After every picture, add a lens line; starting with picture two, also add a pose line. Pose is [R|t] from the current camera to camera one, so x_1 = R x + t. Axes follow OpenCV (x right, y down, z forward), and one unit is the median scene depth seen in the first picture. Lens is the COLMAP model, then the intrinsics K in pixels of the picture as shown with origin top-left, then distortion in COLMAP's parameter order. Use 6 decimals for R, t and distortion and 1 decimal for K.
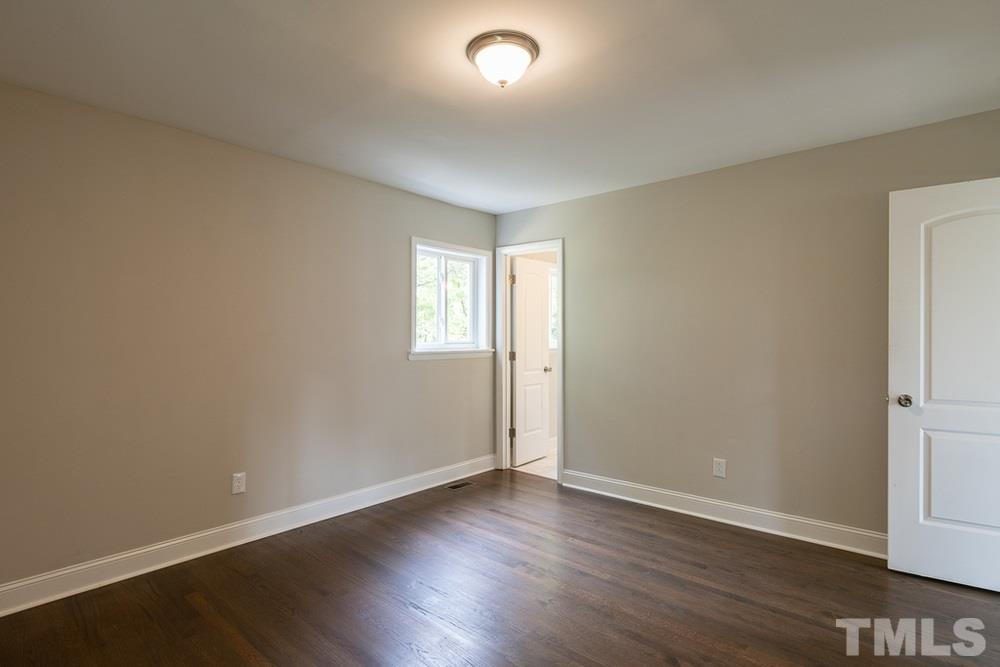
lens RADIAL K [[507.2, 0, 495.1], [0, 507.2, 333.6], [0, 0, 1]] dist [0.000516, 0.000423]
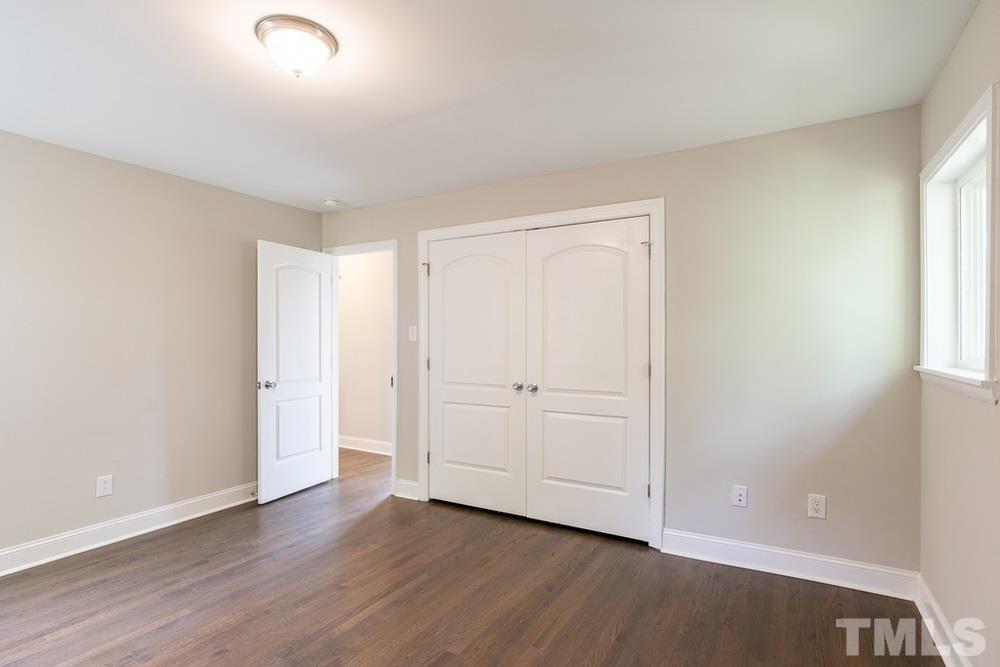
lens RADIAL K [[507.2, 0, 493.2], [0, 507.2, 335.4], [0, 0, 1]] dist [0.000516, 0.000423]
pose [[-0.191070, 0.012045, 0.981502, -0.736569], [-0.005618, 0.999895, -0.013365, 0.005704], [-0.981560, -0.008068, -0.190982, 0.626433]]
